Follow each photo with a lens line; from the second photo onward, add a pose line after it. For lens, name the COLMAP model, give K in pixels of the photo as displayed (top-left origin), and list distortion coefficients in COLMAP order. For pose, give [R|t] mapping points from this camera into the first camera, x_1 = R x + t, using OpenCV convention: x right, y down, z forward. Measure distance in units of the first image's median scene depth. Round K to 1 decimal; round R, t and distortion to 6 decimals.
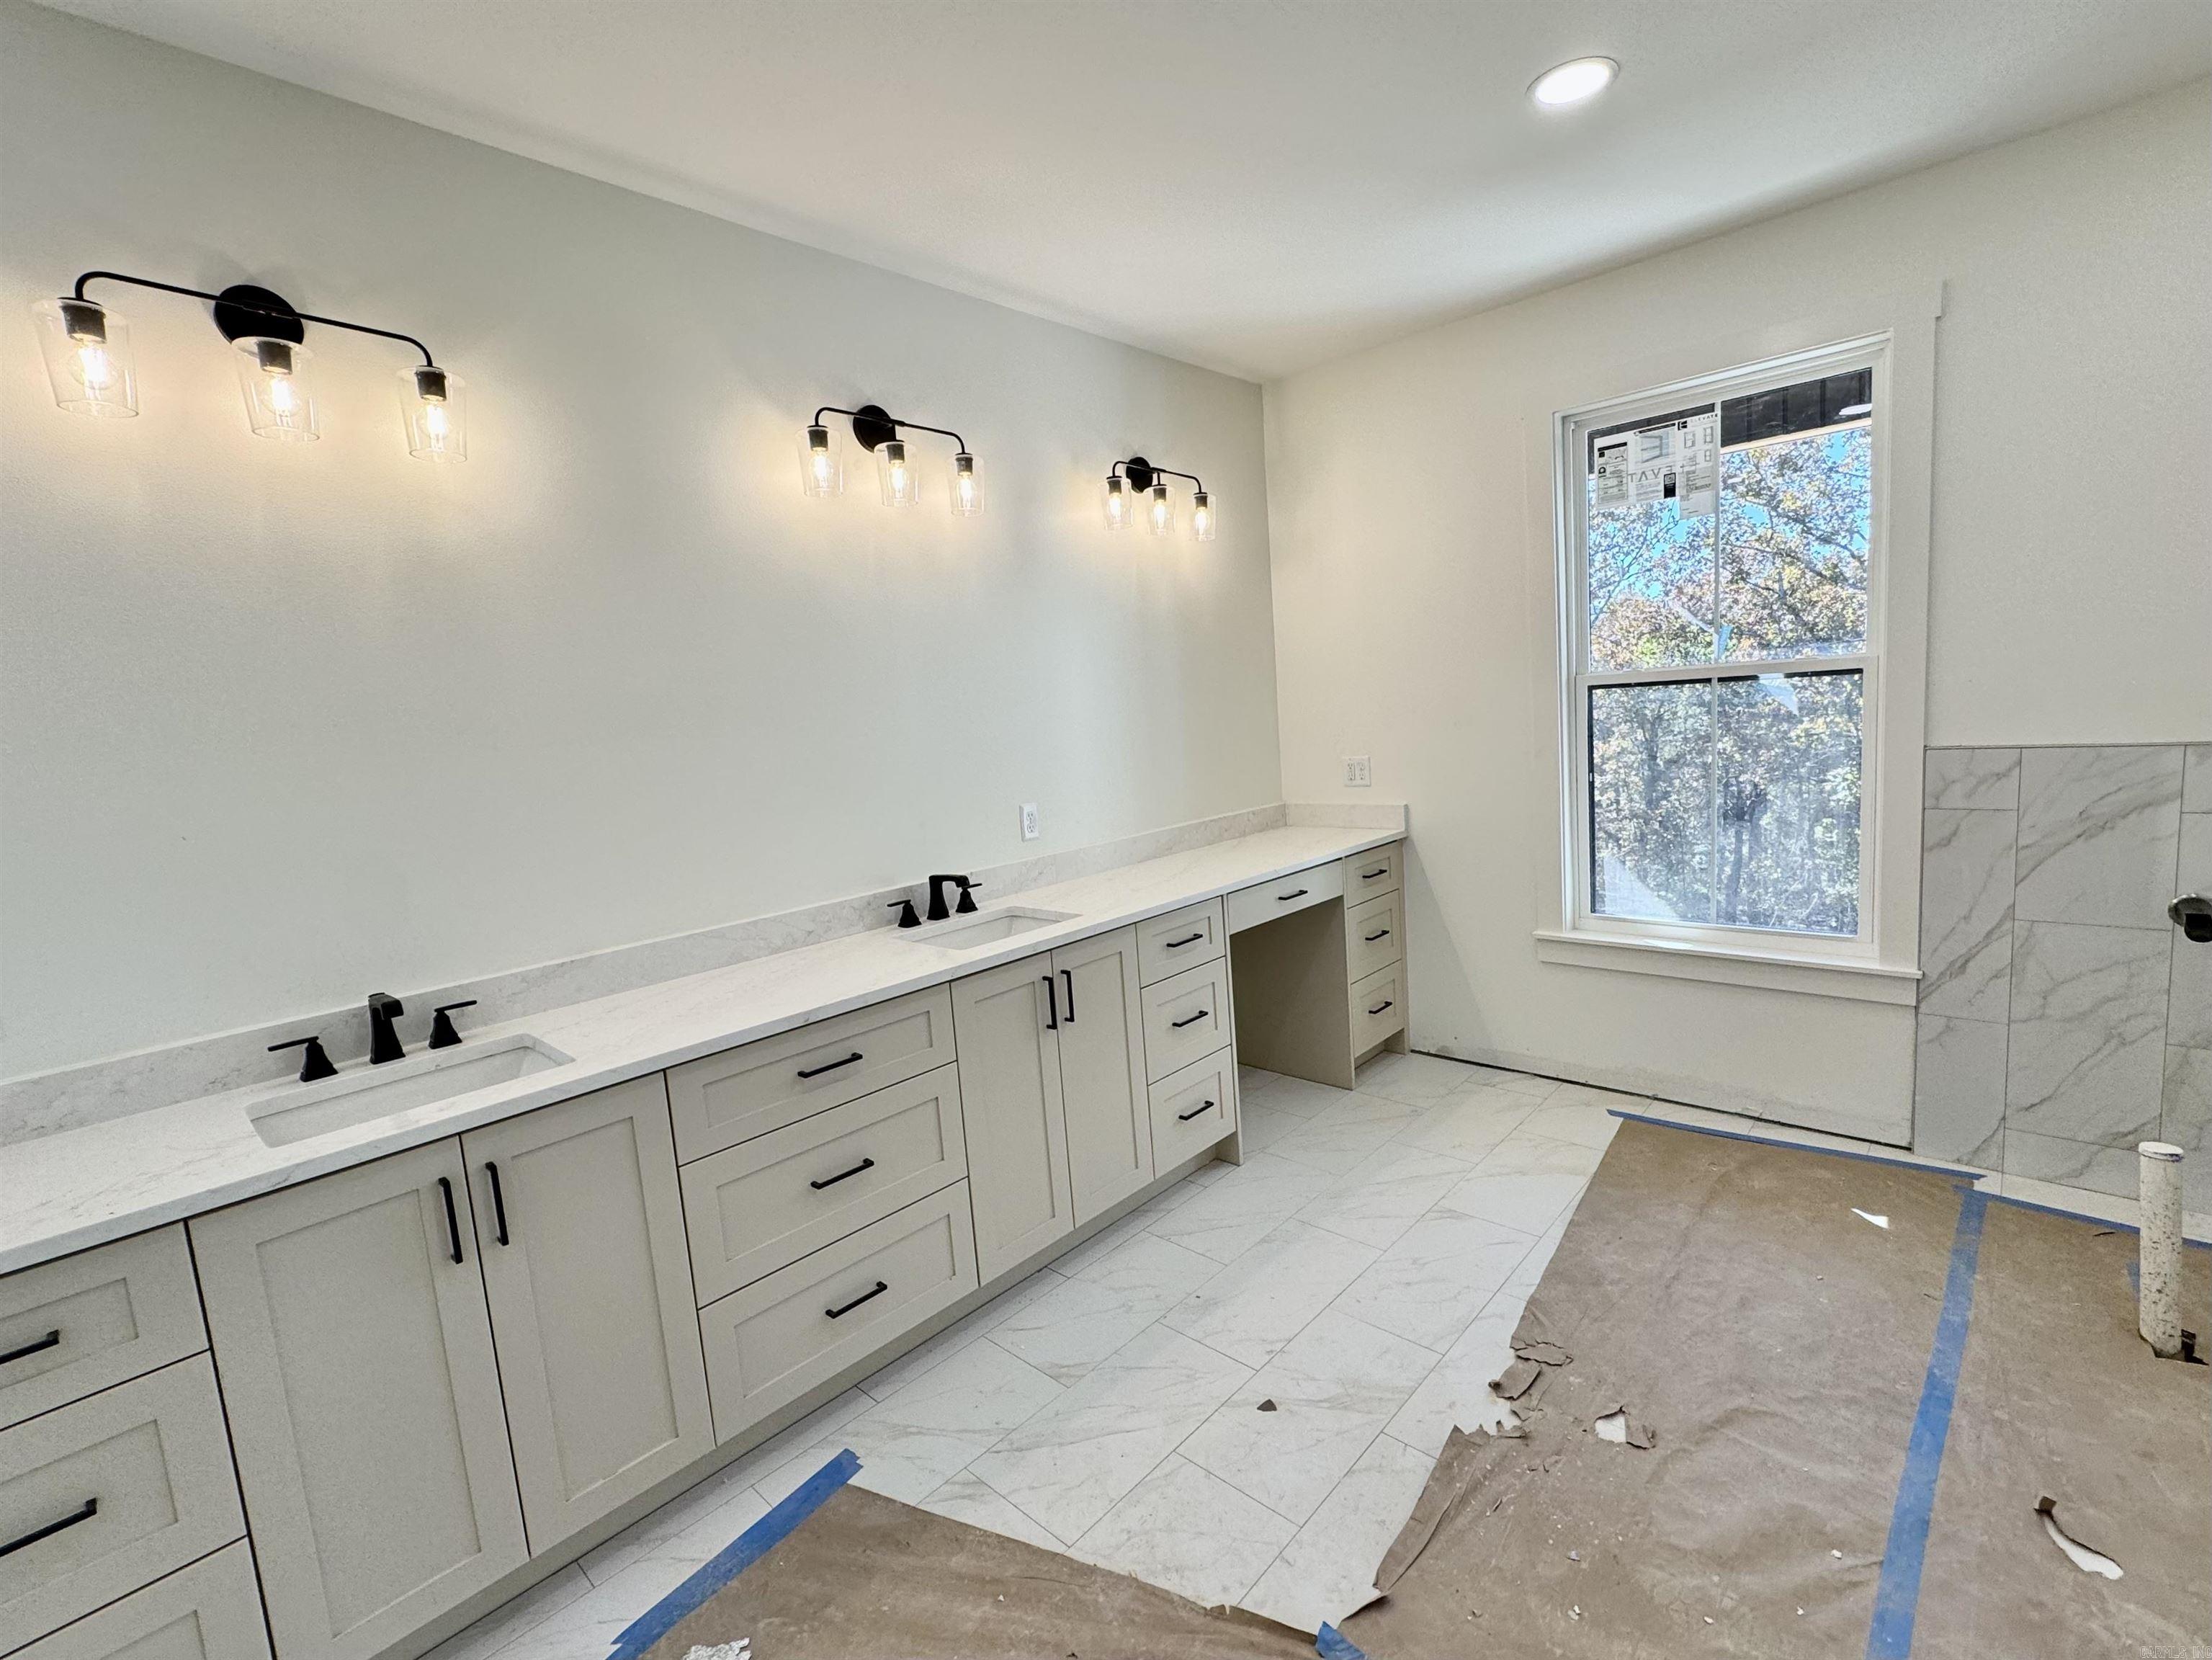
lens RADIAL K [[885.6, 0, 1110.0], [0, 885.6, 811.7], [0, 0, 1]] dist [-0.002585, 0.000542]
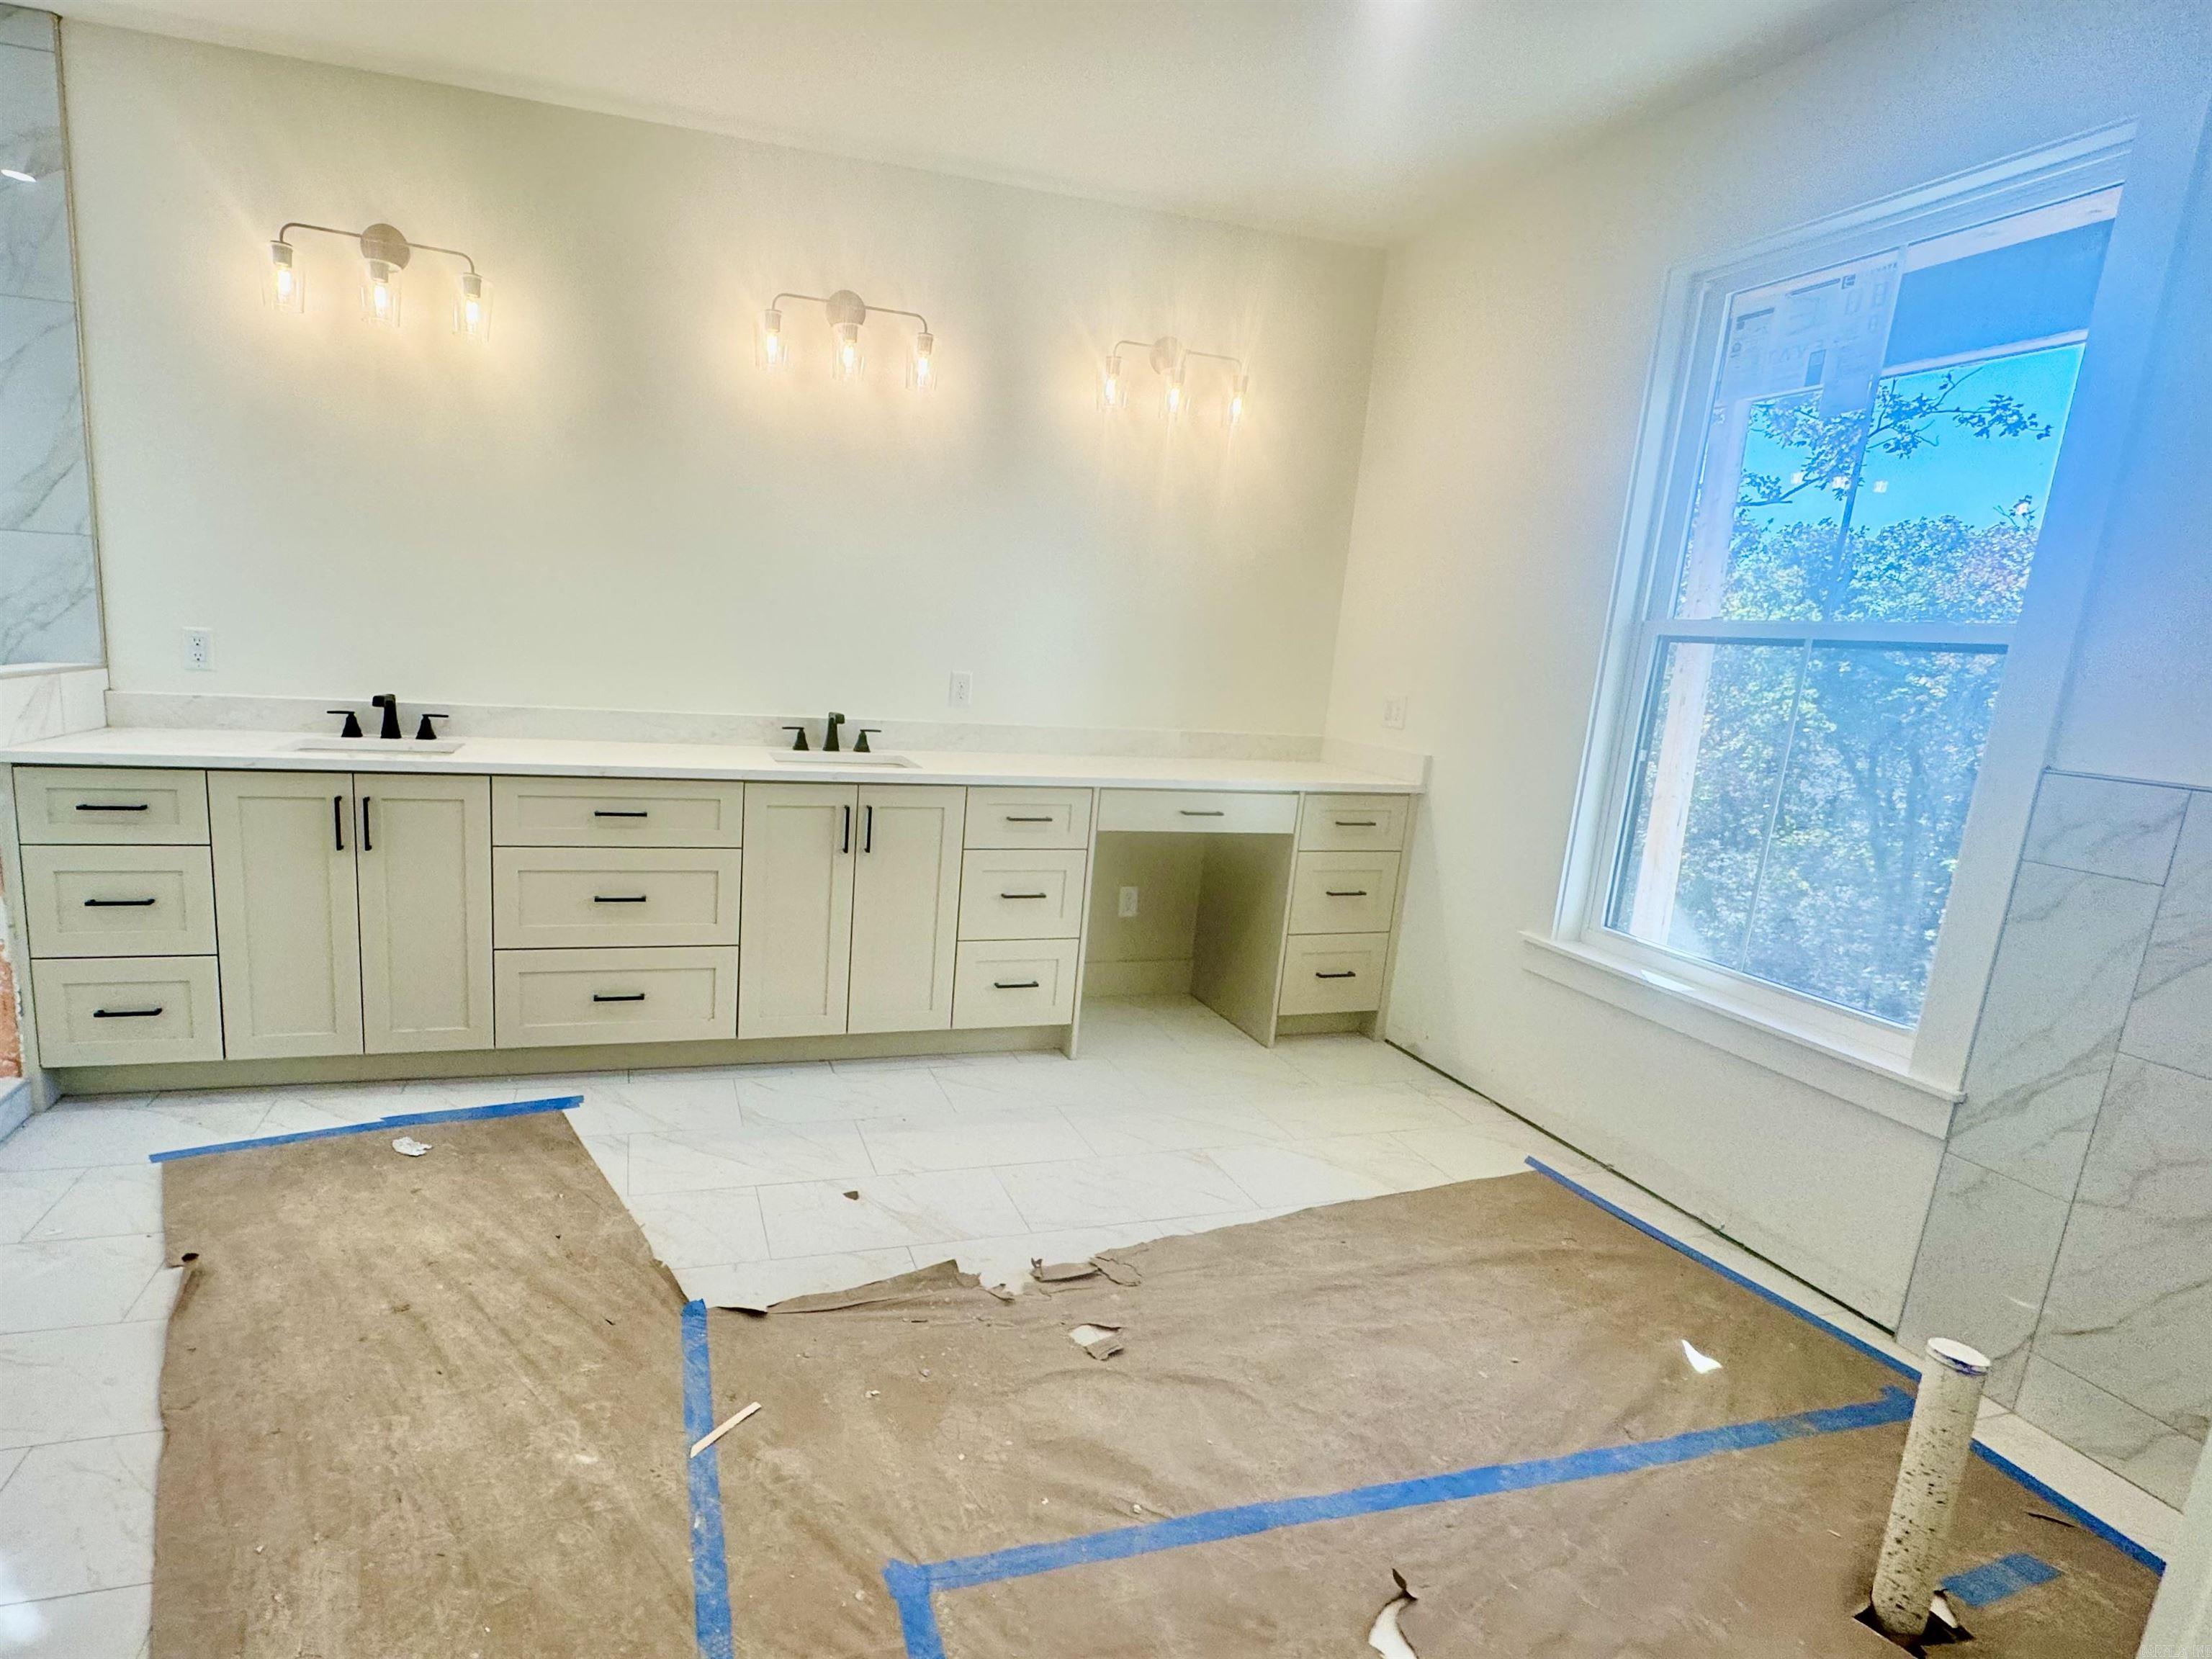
lens RADIAL K [[1026.8, 0, 1169.7], [0, 1026.8, 832.8], [0, 0, 1]] dist [-0.002633, 0.000015]
pose [[0.871773, 0.202457, -0.446120, 0.771676], [-0.177935, 0.979279, 0.096707, 0.018025], [0.456455, -0.004926, 0.889733, 0.020042]]
